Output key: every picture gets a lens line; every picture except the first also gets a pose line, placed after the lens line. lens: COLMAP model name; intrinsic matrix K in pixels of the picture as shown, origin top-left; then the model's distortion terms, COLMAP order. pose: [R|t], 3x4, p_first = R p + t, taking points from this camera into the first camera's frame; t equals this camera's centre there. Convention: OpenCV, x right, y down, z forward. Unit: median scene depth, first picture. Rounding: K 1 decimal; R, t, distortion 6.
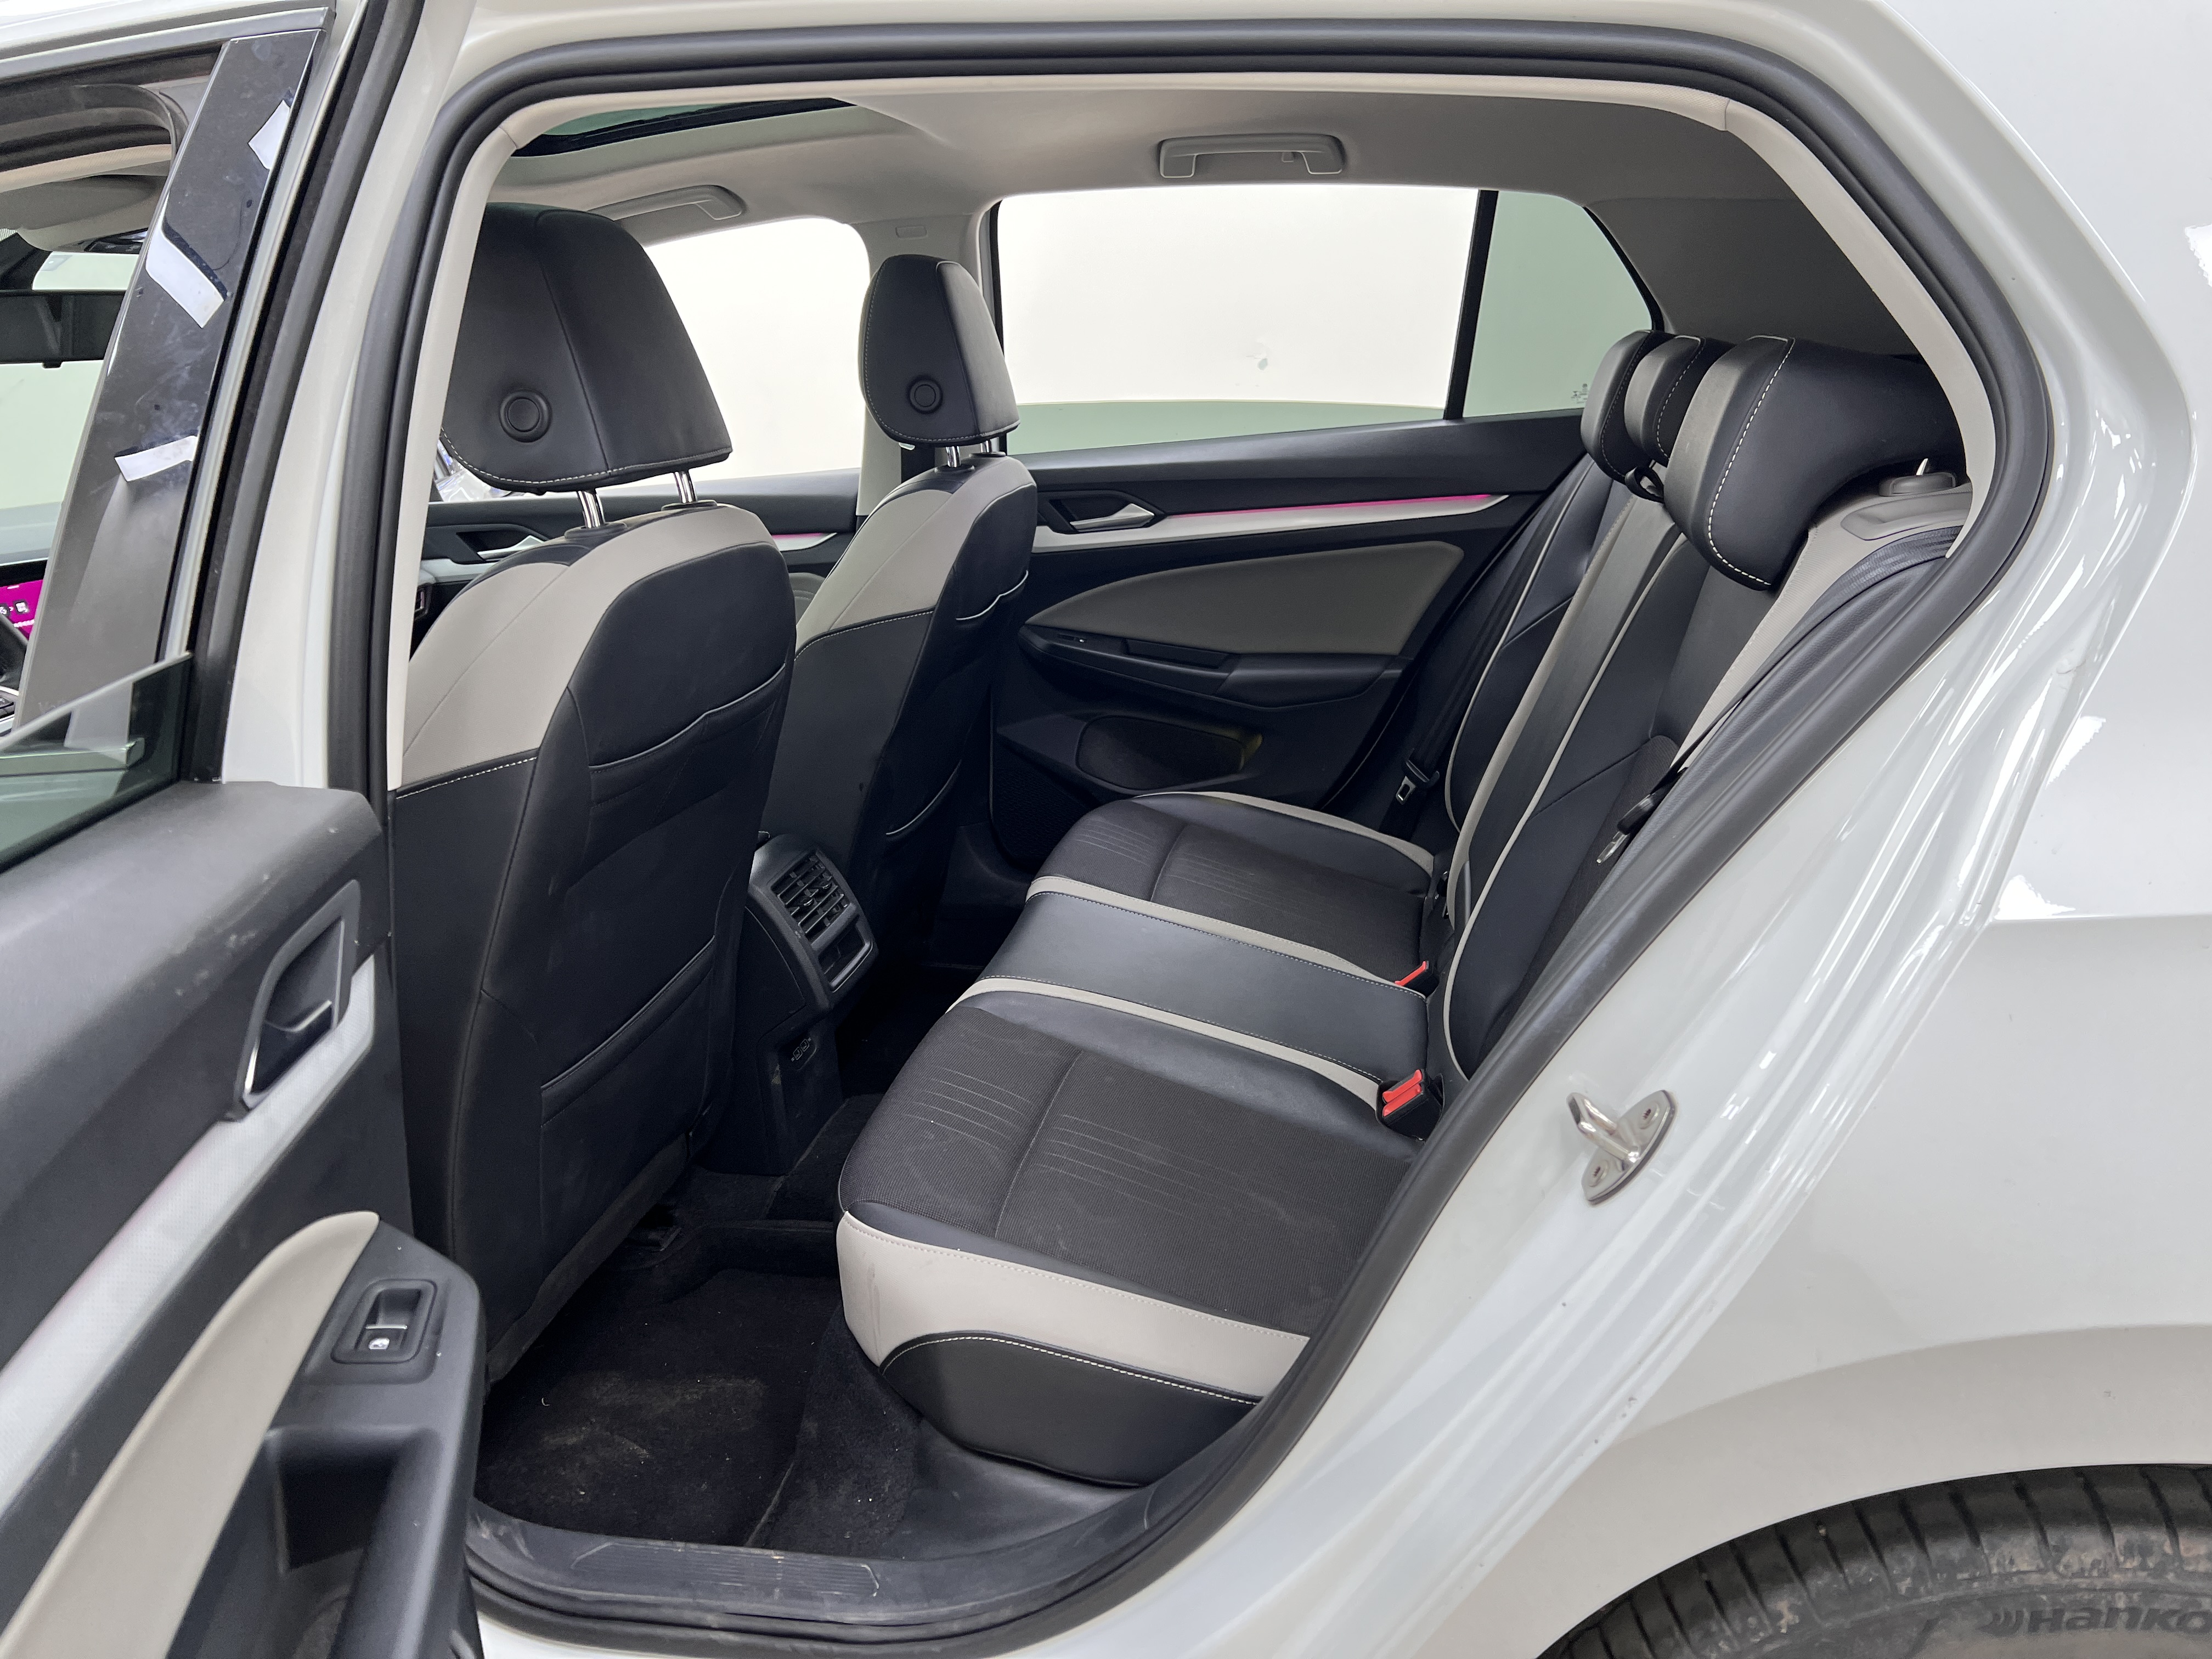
lens RADIAL K [[1658.8, 0, 1103.6], [0, 1658.8, 842.3], [0, 0, 1]] dist [0.079012, -0.097860]
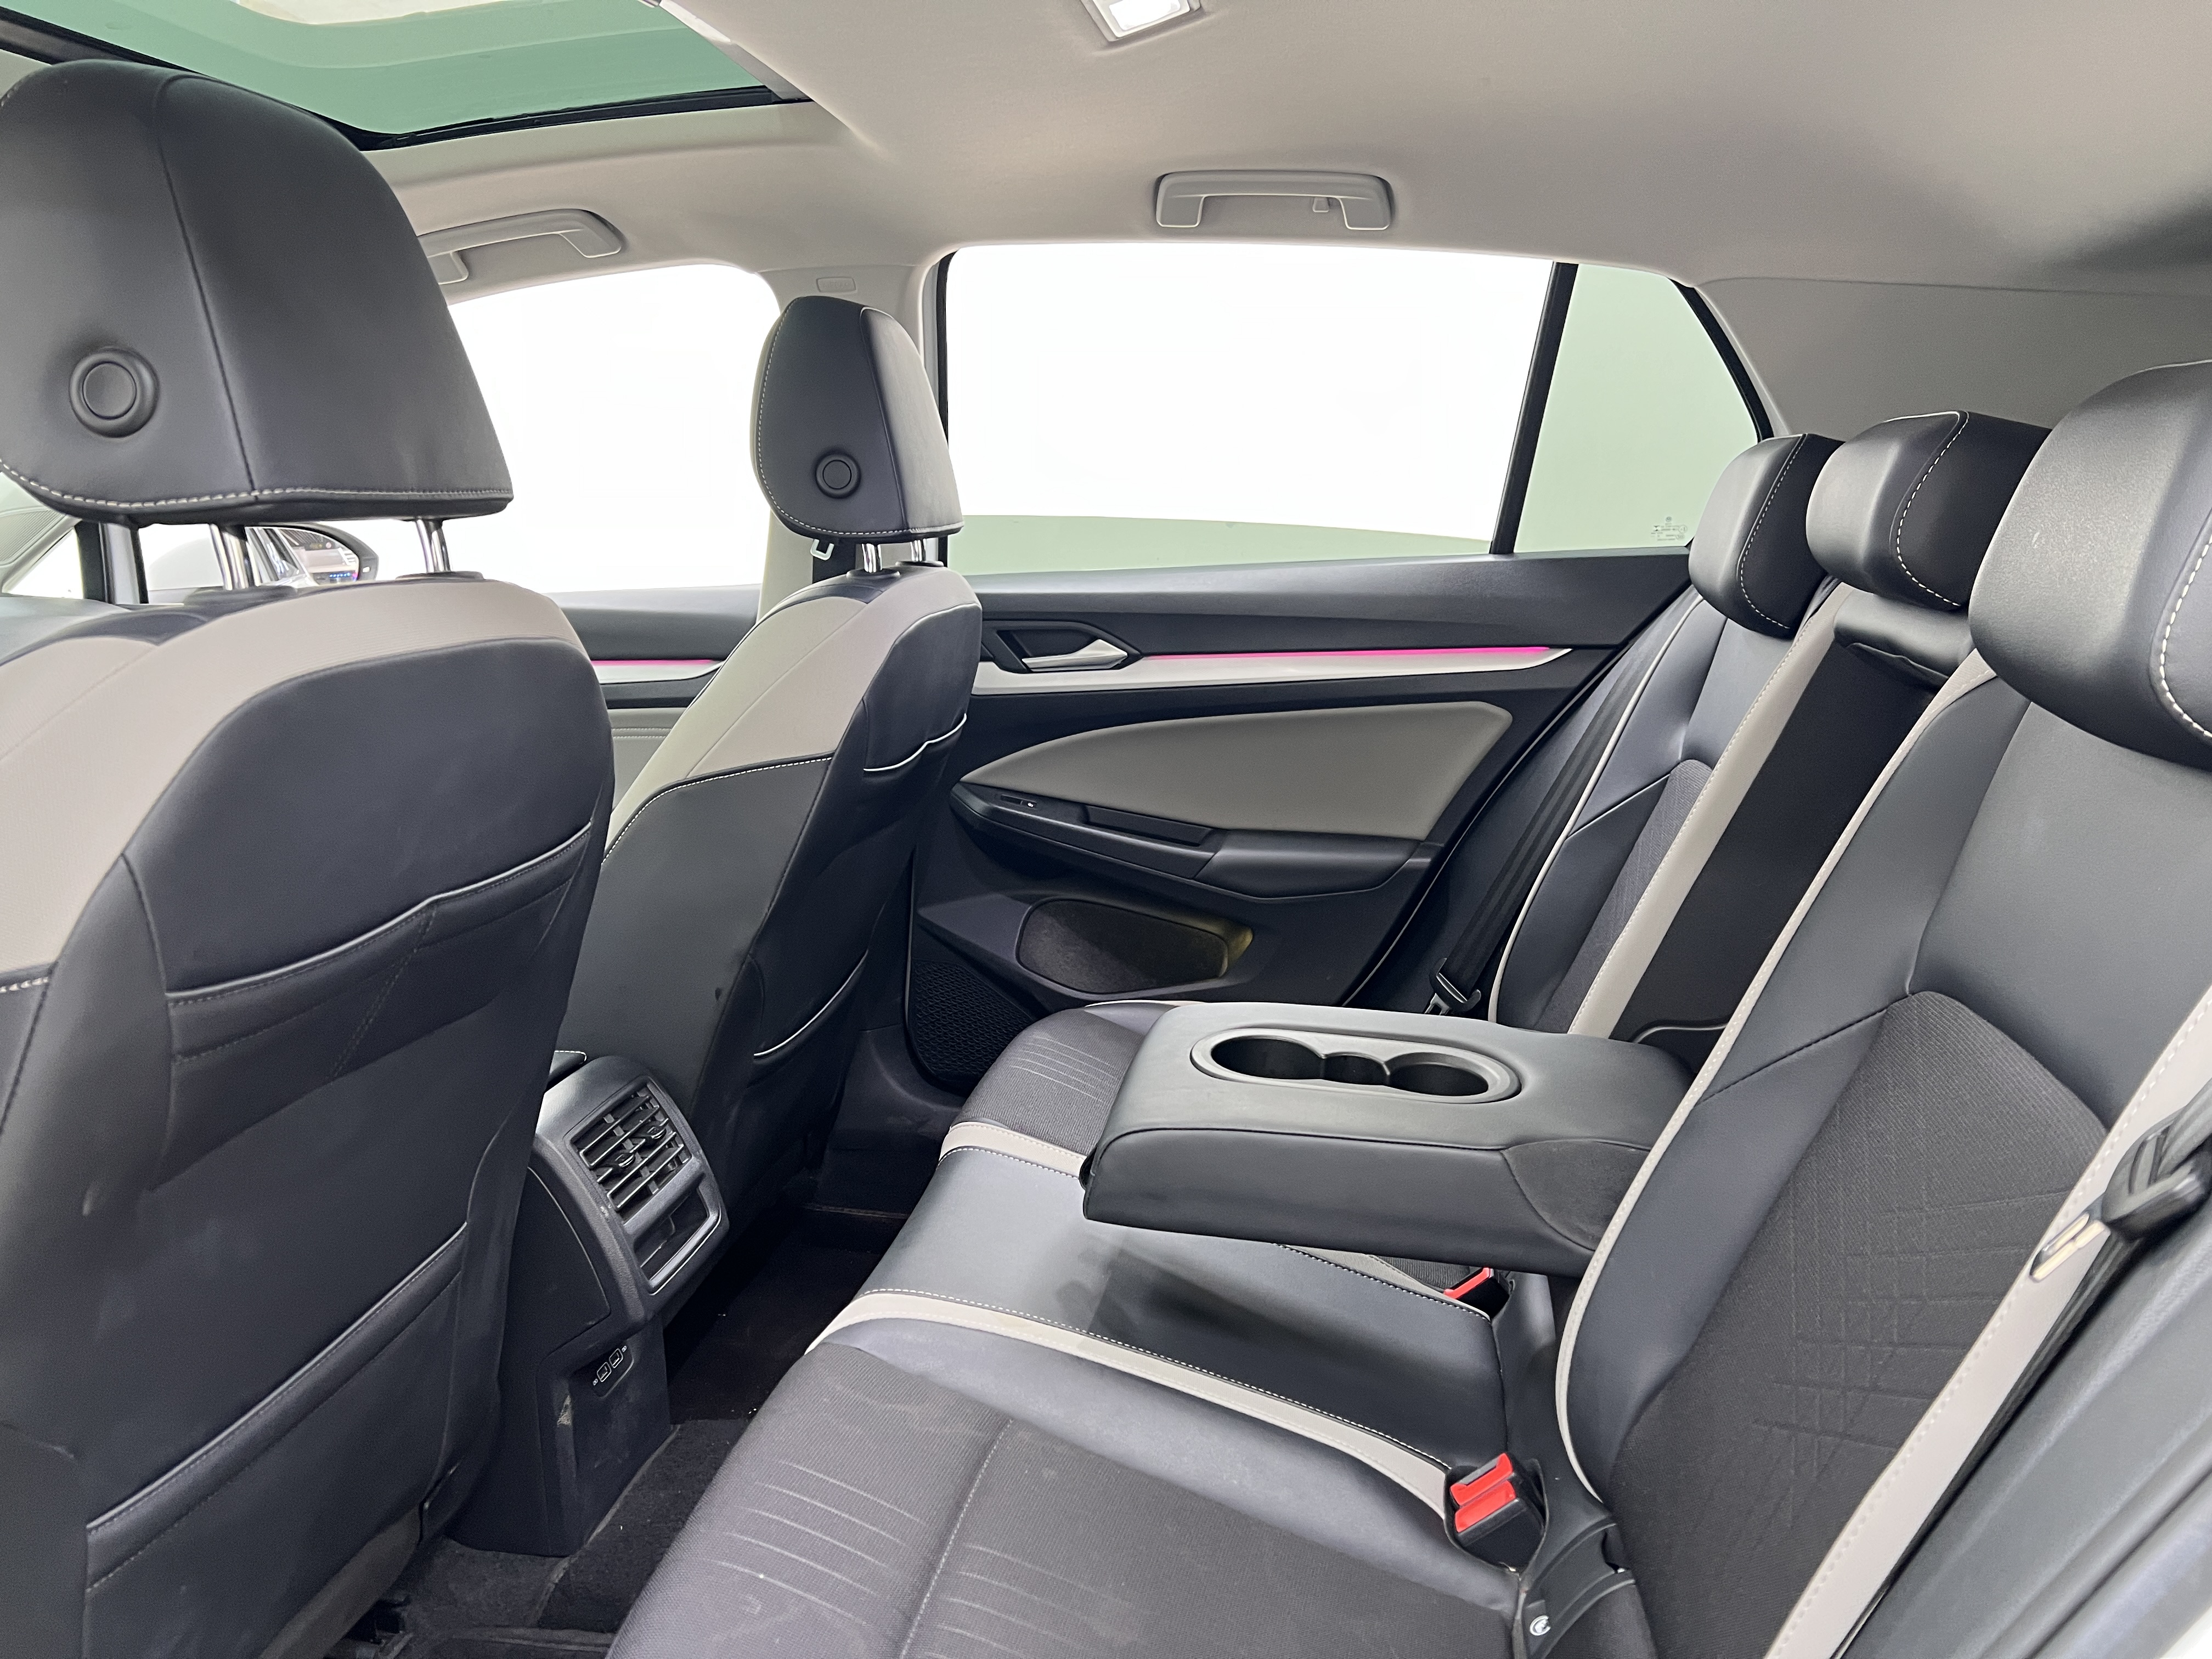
lens RADIAL K [[1658.8, 0, 1112.3], [0, 1658.8, 826.2], [0, 0, 1]] dist [0.079012, -0.097860]
pose [[0.998338, 0.040494, 0.041007, -0.007680], [-0.035802, 0.993362, -0.109318, -0.031998], [-0.045162, 0.107669, 0.993161, 0.258435]]
